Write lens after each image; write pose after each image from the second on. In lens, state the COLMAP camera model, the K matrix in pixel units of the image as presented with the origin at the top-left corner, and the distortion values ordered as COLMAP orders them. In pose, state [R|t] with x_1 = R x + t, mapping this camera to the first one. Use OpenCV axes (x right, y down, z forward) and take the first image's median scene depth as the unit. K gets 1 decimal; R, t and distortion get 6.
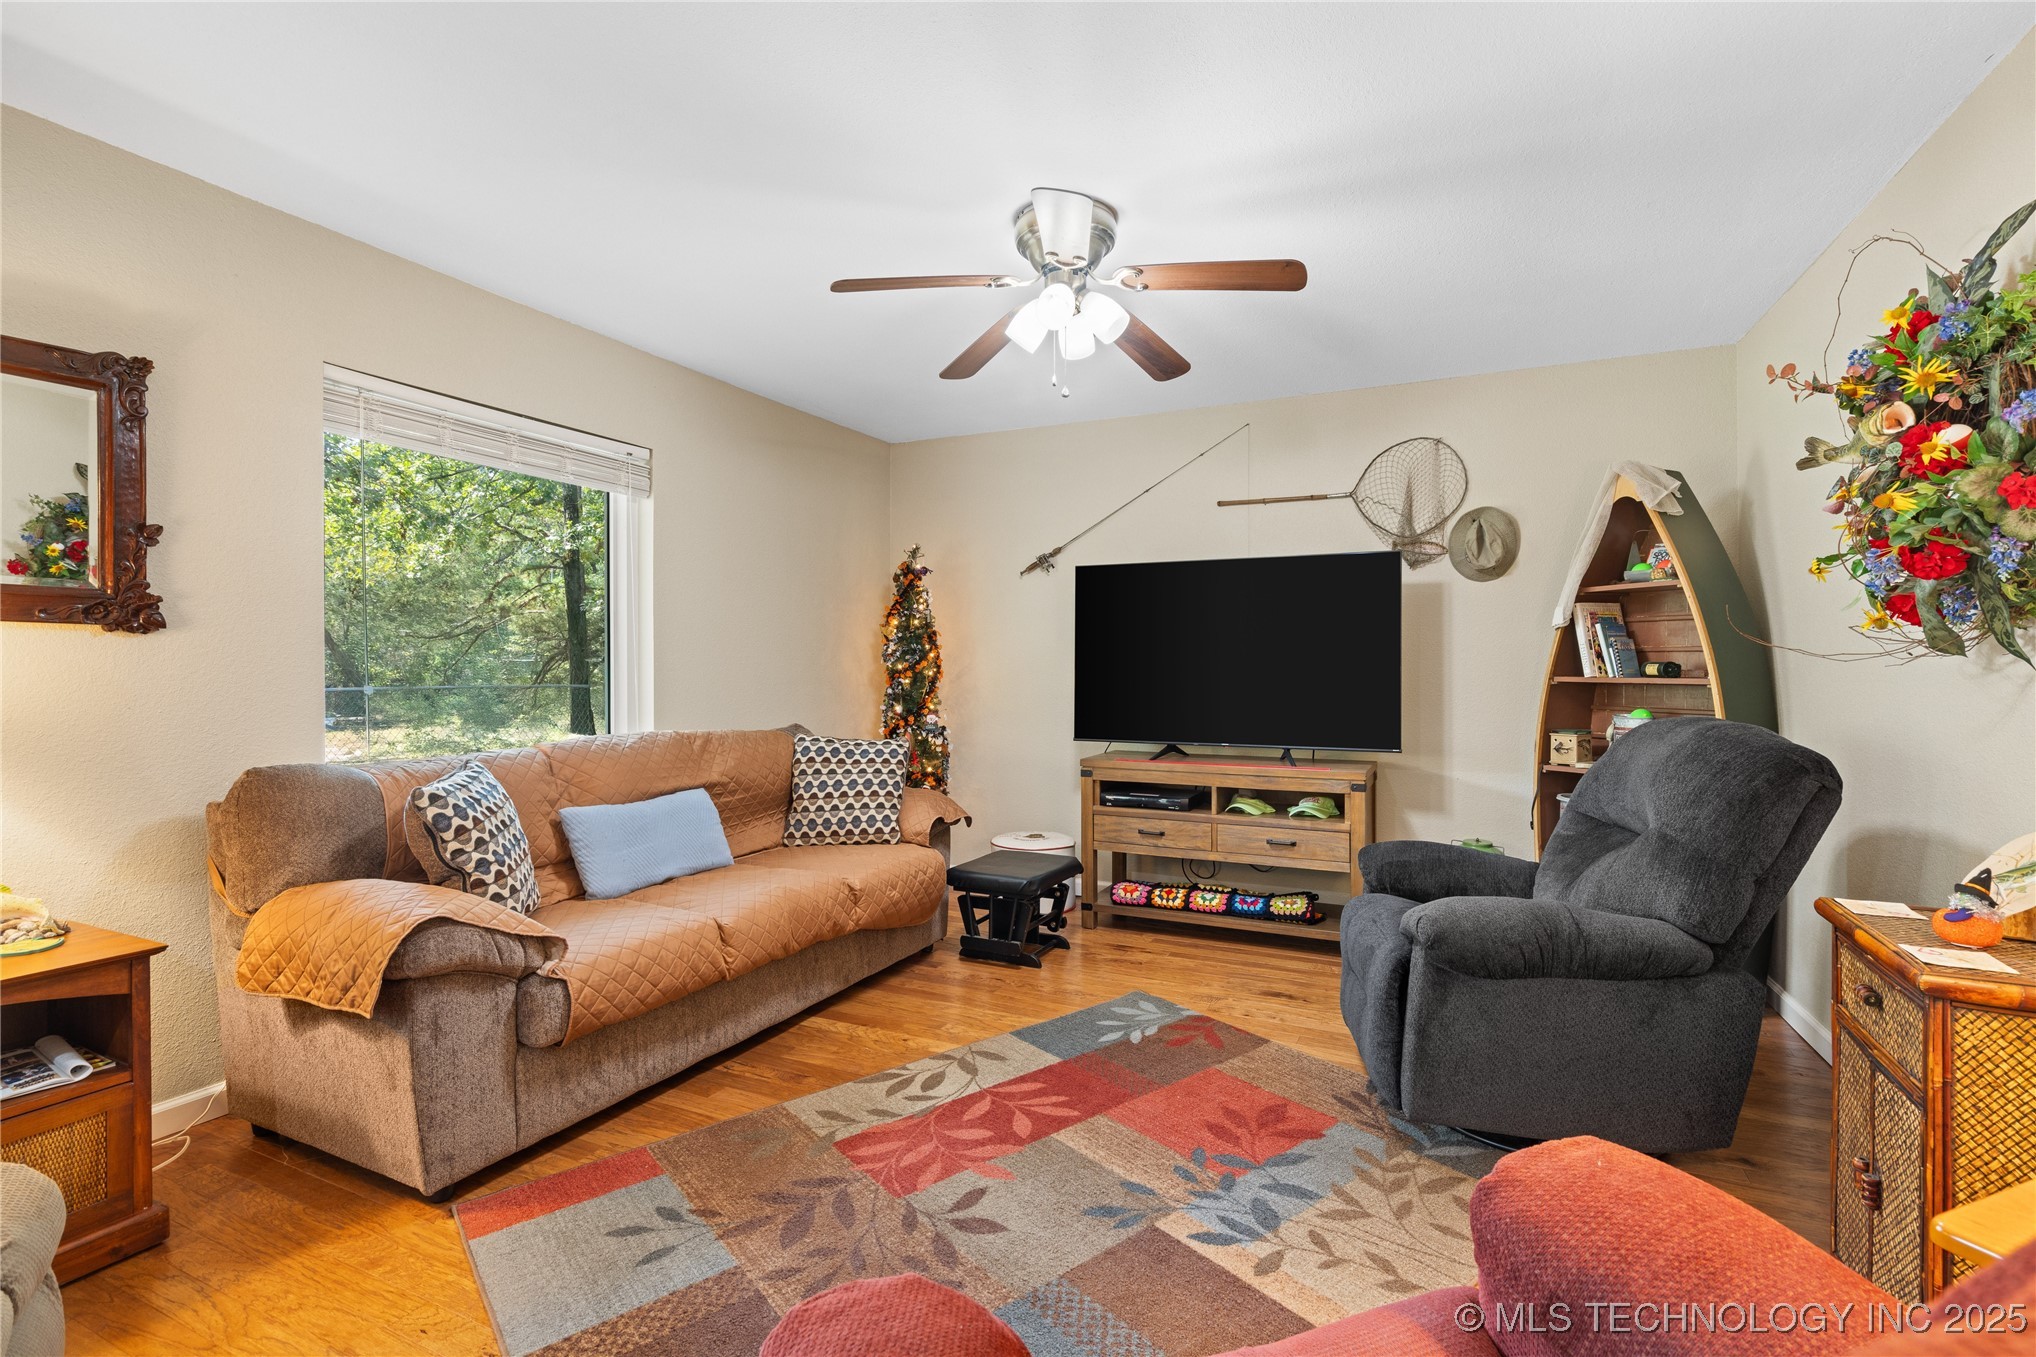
lens RADIAL K [[934.3, 0, 1025.5], [0, 934.3, 678.9], [0, 0, 1]] dist [-0.003267, 0.001006]
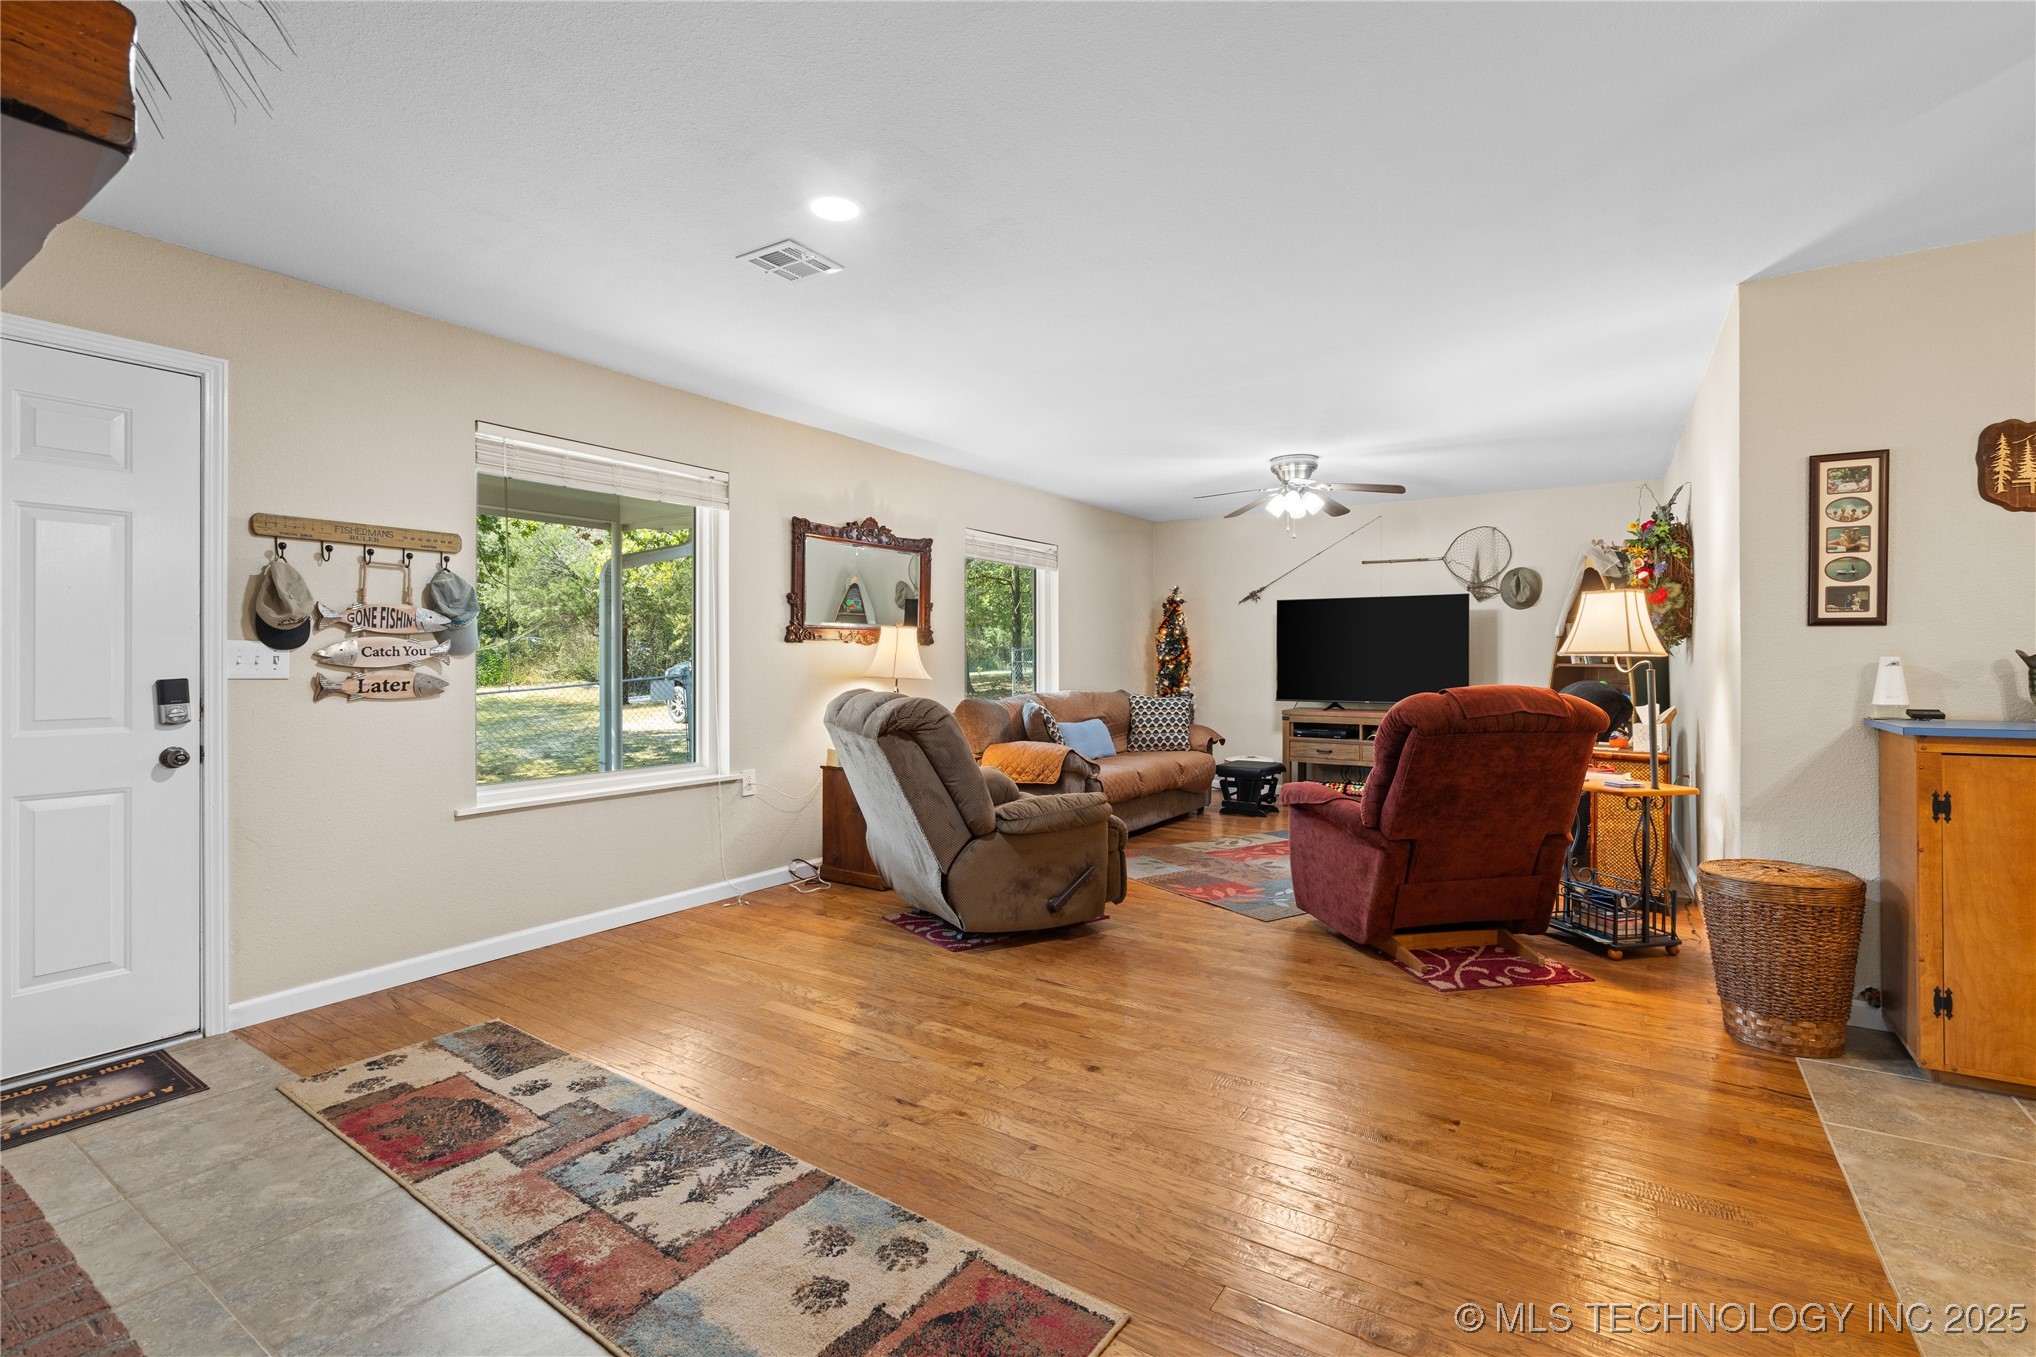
lens RADIAL K [[934.3, 0, 1023.1], [0, 934.3, 667.4], [0, 0, 1]] dist [-0.003267, 0.001006]
pose [[0.990855, 0.000870, -0.134928, -0.229805], [-0.001196, 0.999997, -0.002331, 0.011001], [0.134926, 0.002471, 0.990853, -0.998471]]
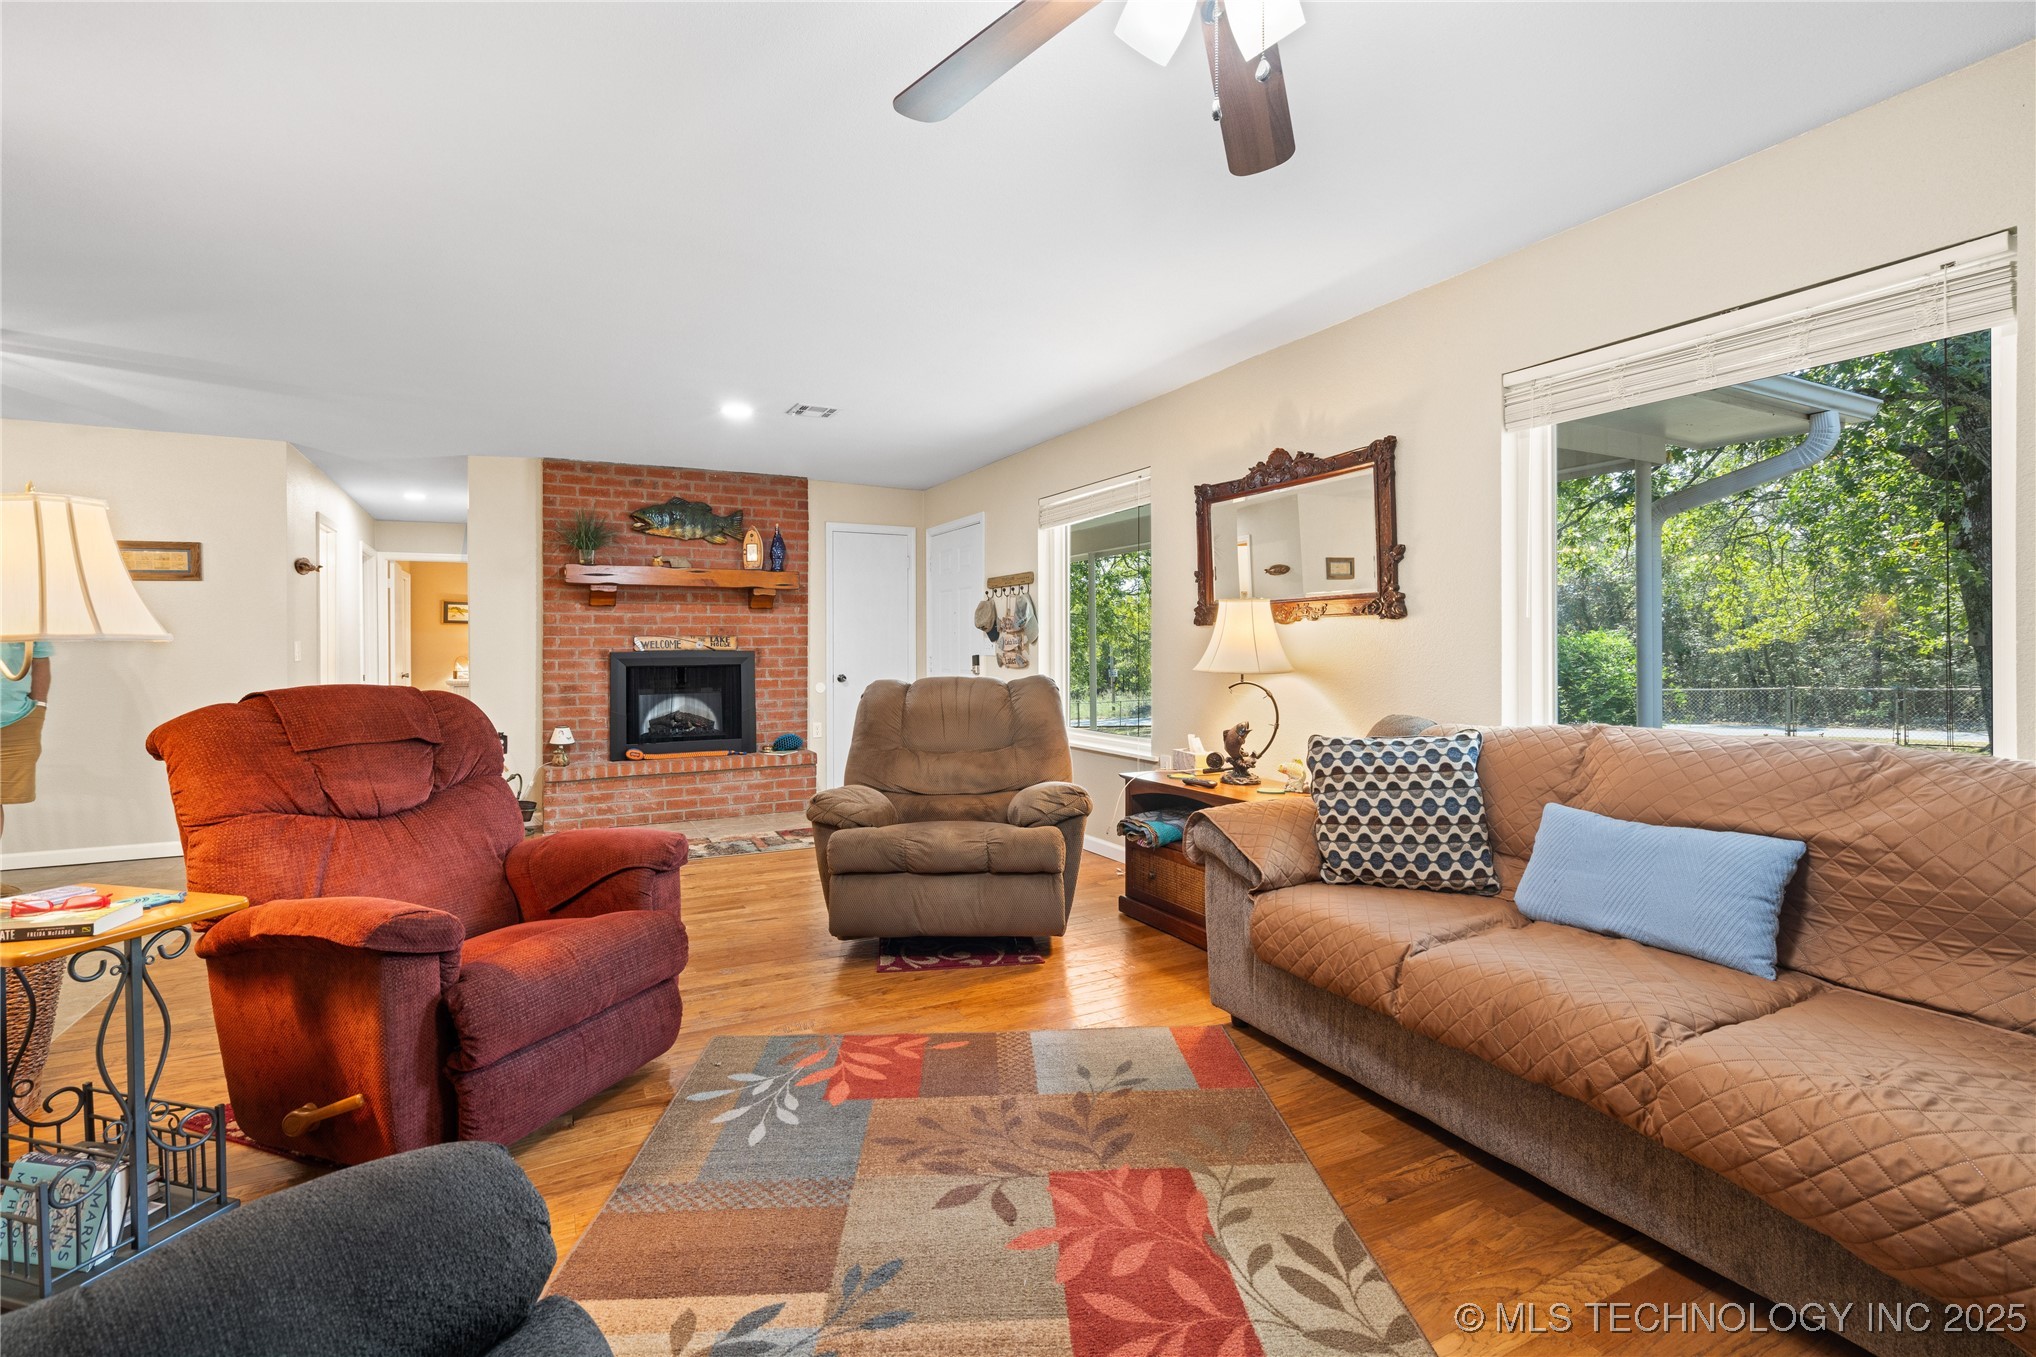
lens RADIAL K [[934.3, 0, 1026.8], [0, 934.3, 652.2], [0, 0, 1]] dist [-0.003267, 0.001006]
pose [[-0.594143, 0.009107, -0.804308, 0.404803], [-0.002554, 0.999910, 0.013208, -0.009221], [0.804355, 0.009902, -0.594066, 0.937883]]
